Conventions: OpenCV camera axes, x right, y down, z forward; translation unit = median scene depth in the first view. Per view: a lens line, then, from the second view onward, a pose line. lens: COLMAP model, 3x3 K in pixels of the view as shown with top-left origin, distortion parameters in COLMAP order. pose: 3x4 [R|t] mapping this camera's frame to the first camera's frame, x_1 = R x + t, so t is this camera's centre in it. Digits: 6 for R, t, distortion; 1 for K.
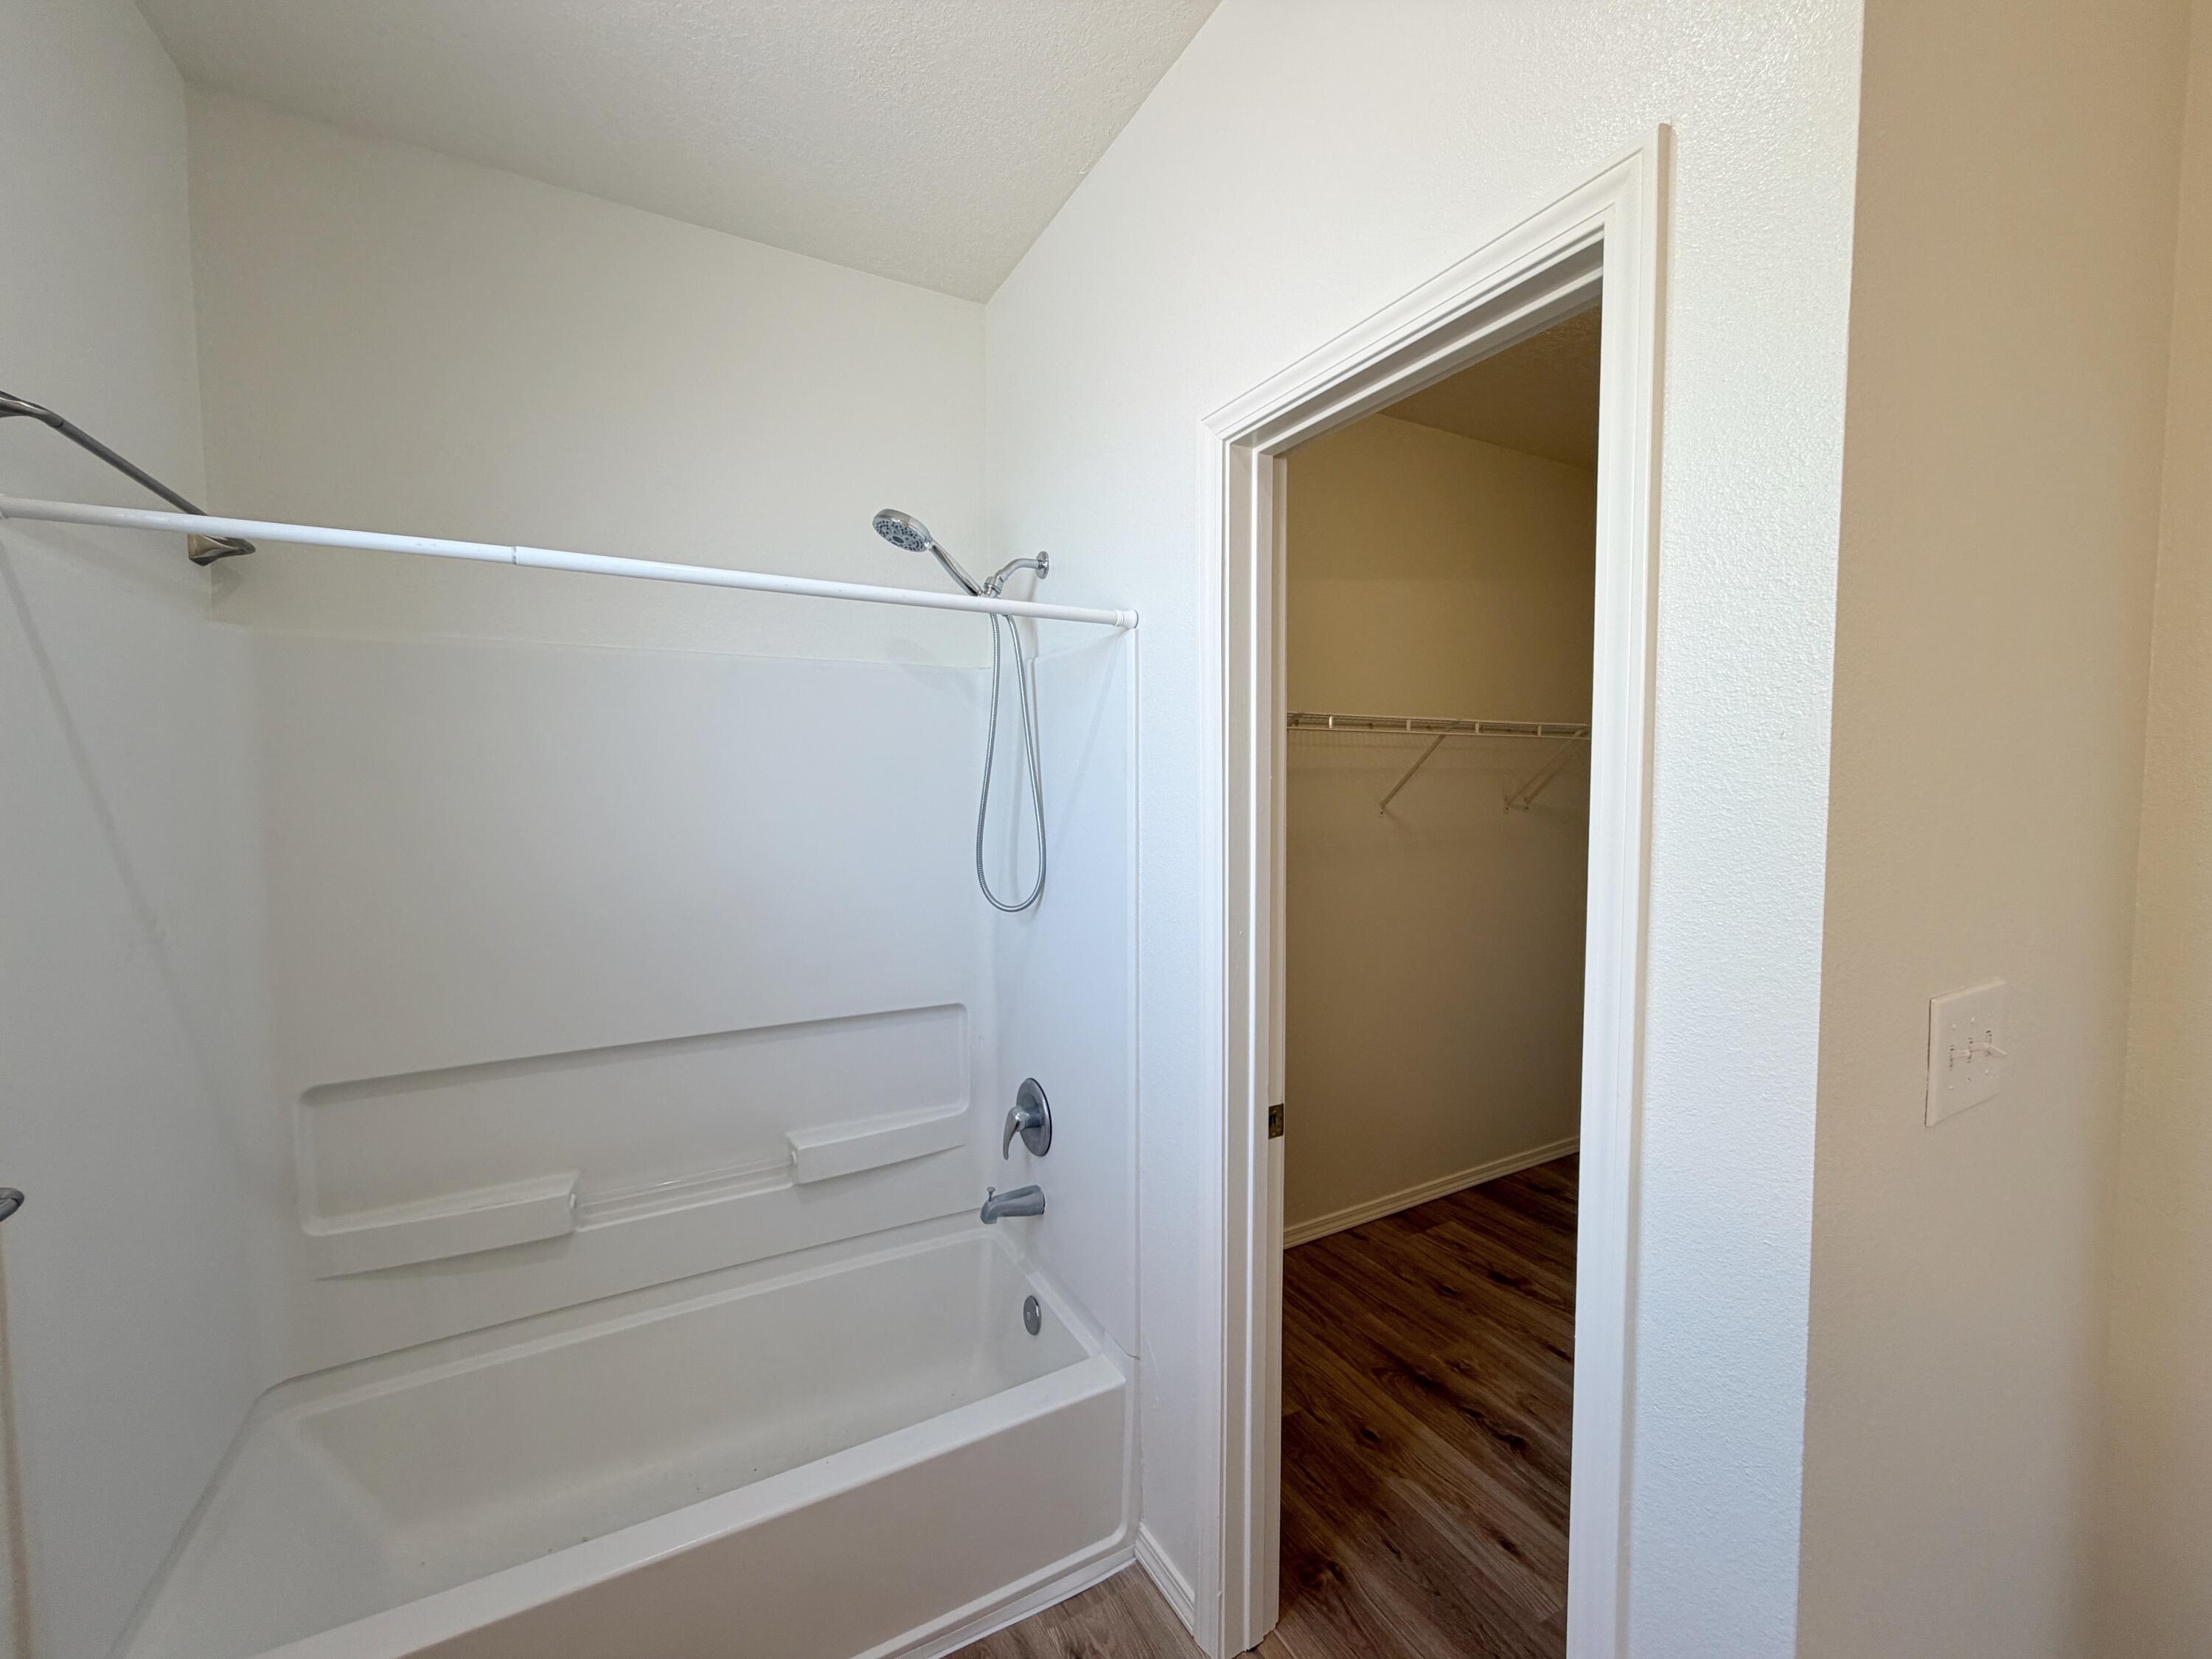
lens RADIAL K [[880.8, 0, 1098.8], [0, 880.8, 825.8], [0, 0, 1]] dist [-0.001470, 0.000472]
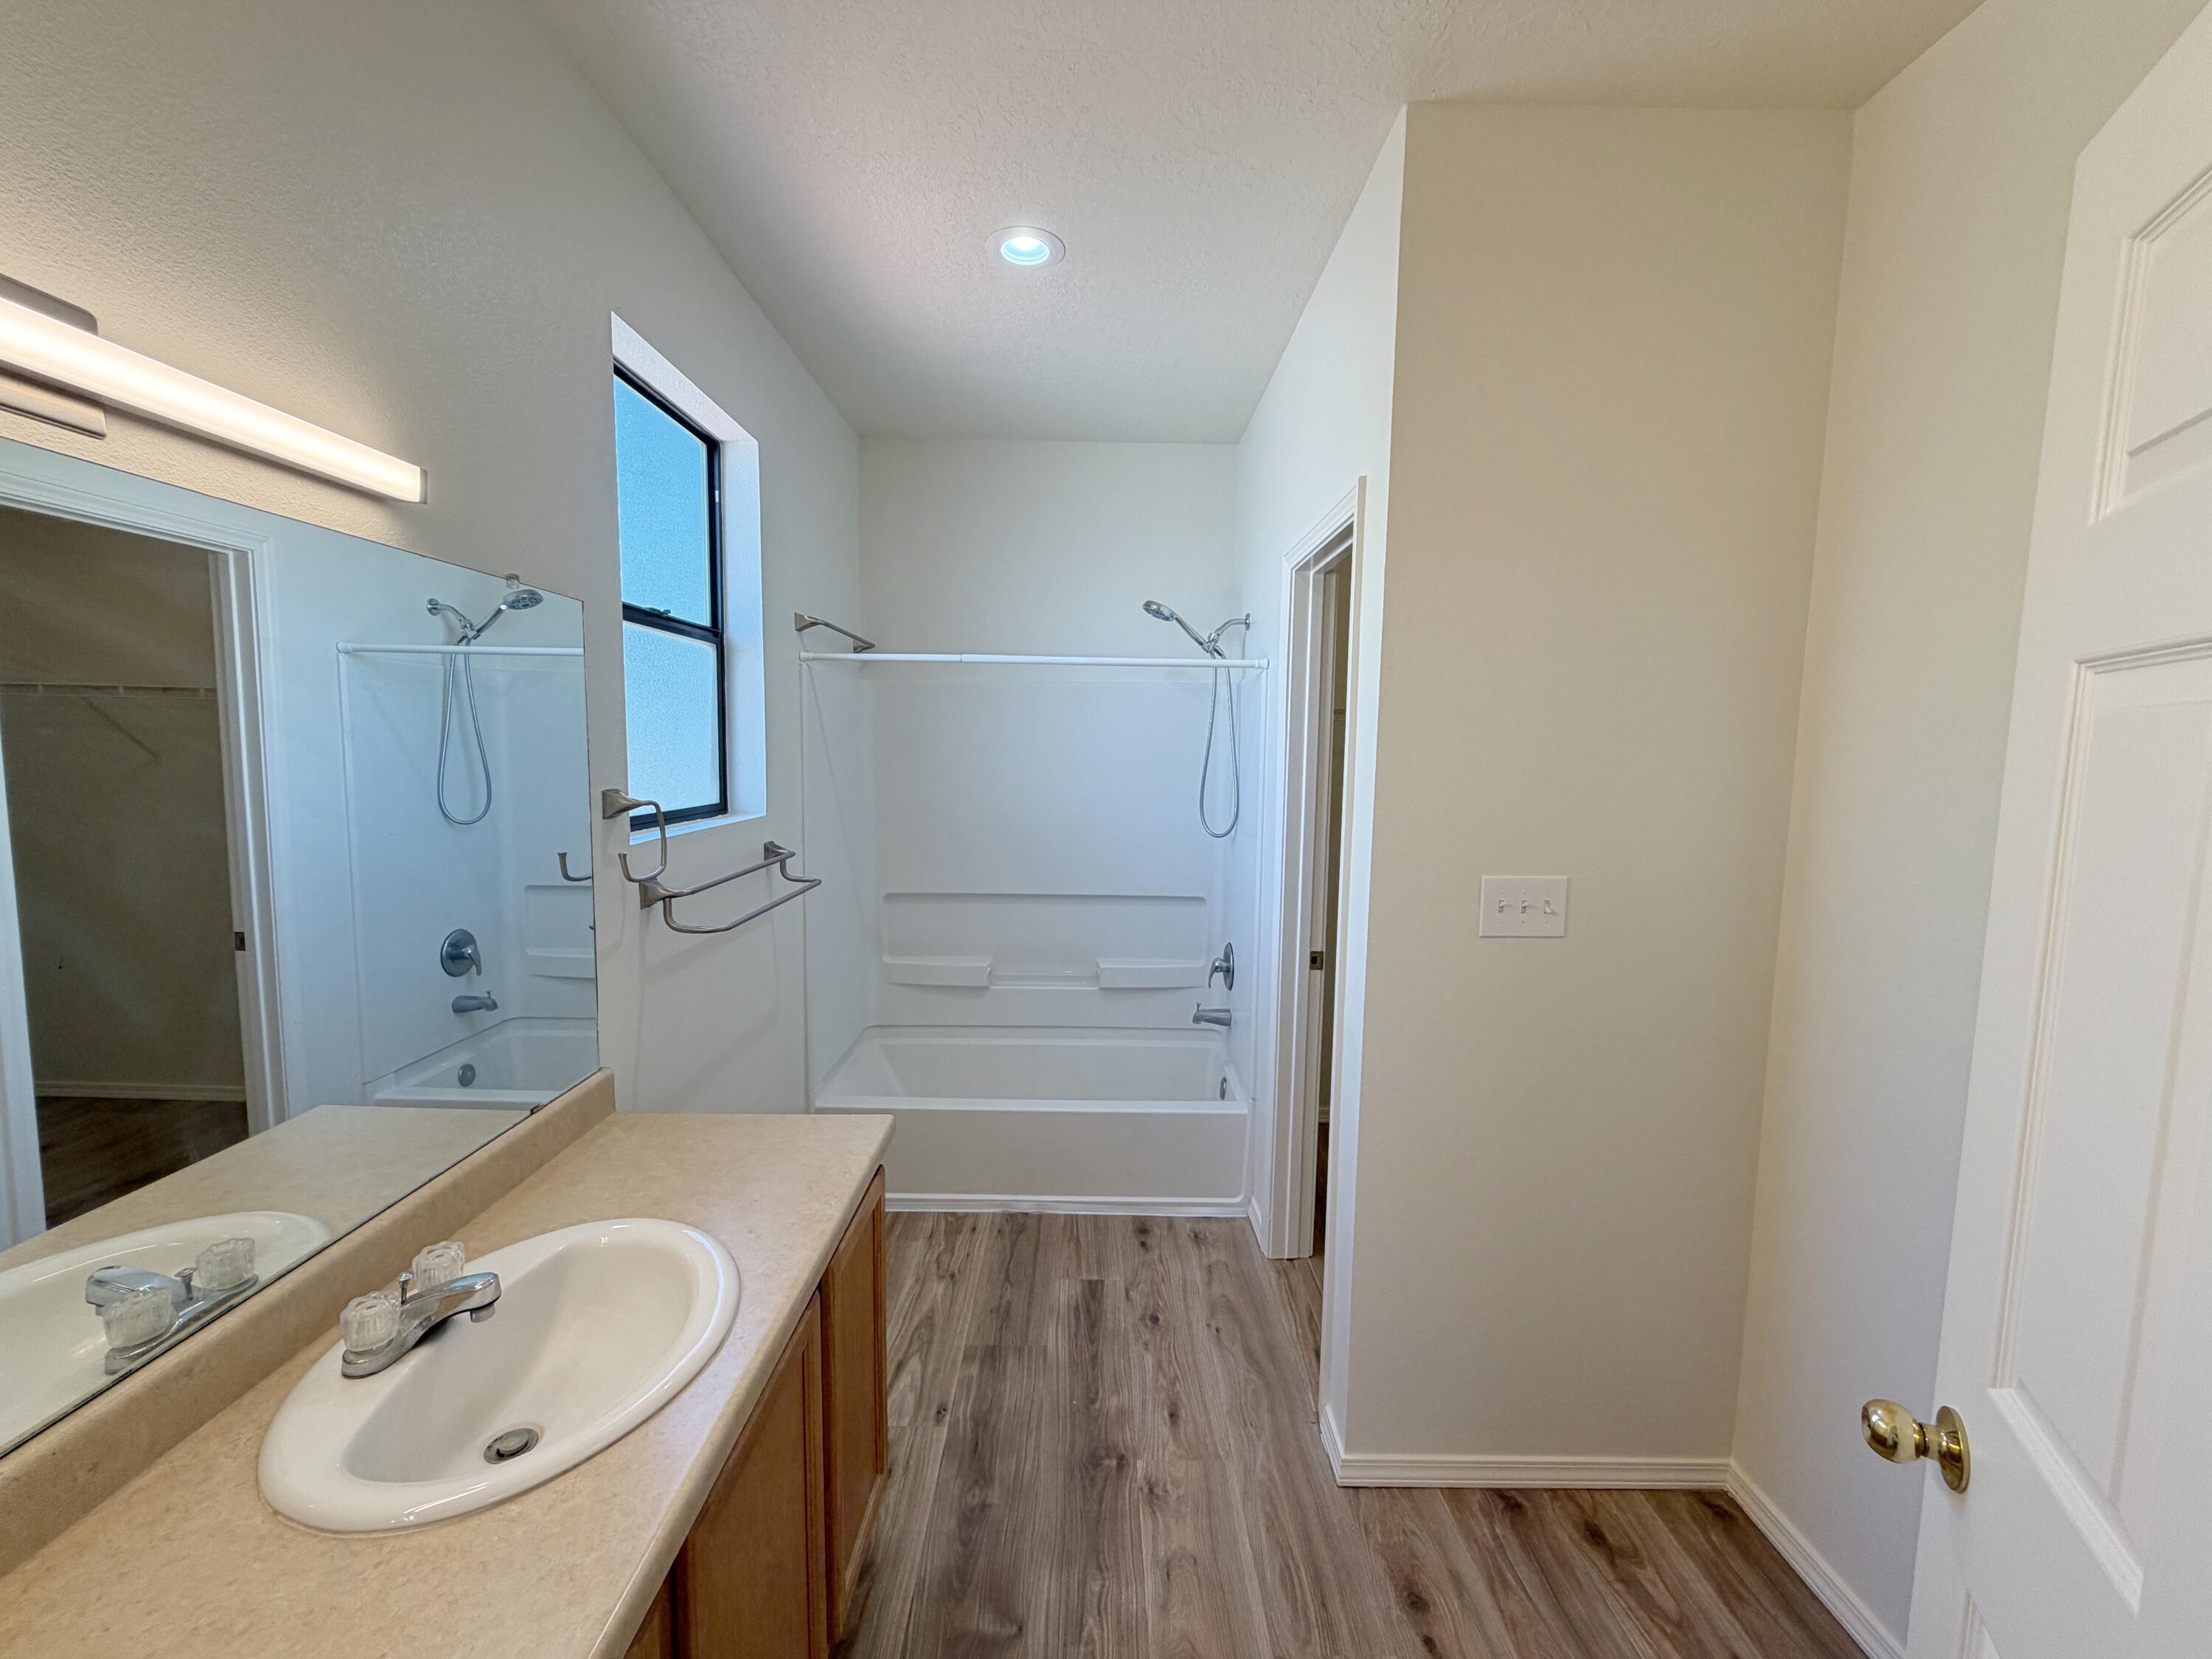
lens RADIAL K [[880.8, 0, 1092.2], [0, 880.8, 825.9], [0, 0, 1]] dist [-0.001470, 0.000472]
pose [[0.874939, 0.059136, -0.480608, 0.521282], [-0.040554, 0.997977, 0.048966, 0.005722], [0.482531, -0.023352, 0.875567, -0.587943]]
